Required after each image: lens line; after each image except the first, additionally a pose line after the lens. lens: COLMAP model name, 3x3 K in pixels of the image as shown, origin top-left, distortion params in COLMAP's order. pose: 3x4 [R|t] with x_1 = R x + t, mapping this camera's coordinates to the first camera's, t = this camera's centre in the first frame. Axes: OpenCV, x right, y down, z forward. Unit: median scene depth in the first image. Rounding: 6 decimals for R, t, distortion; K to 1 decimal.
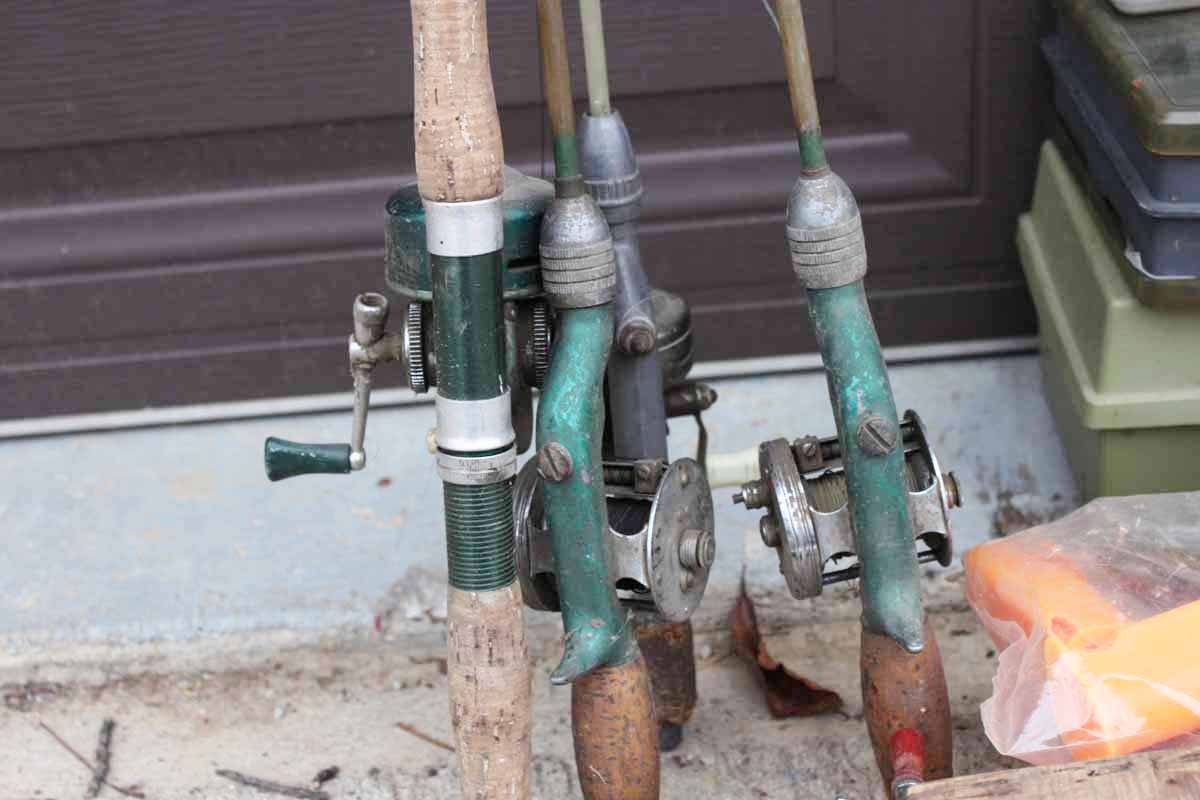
lens RADIAL K [[2062.9, 0, 600.0], [0, 2062.9, 400.0], [0, 0, 1]] dist [-0.012366, -0.008043]
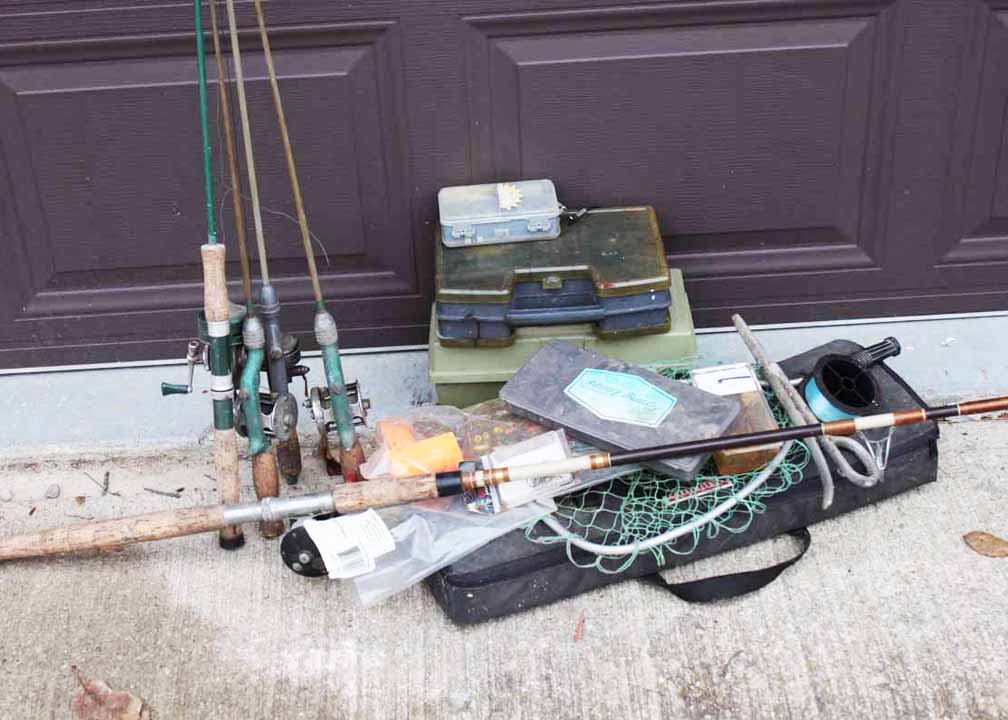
lens RADIAL K [[1875.6, 0, 504.0], [0, 1875.6, 360.0], [0, 0, 1]] dist [-0.033033, 0.088645]
pose [[0.999557, 0.023290, 0.018519, 0.324578], [-0.024123, 0.998644, 0.046123, -0.167552], [-0.017420, -0.046549, 0.998764, -1.975998]]
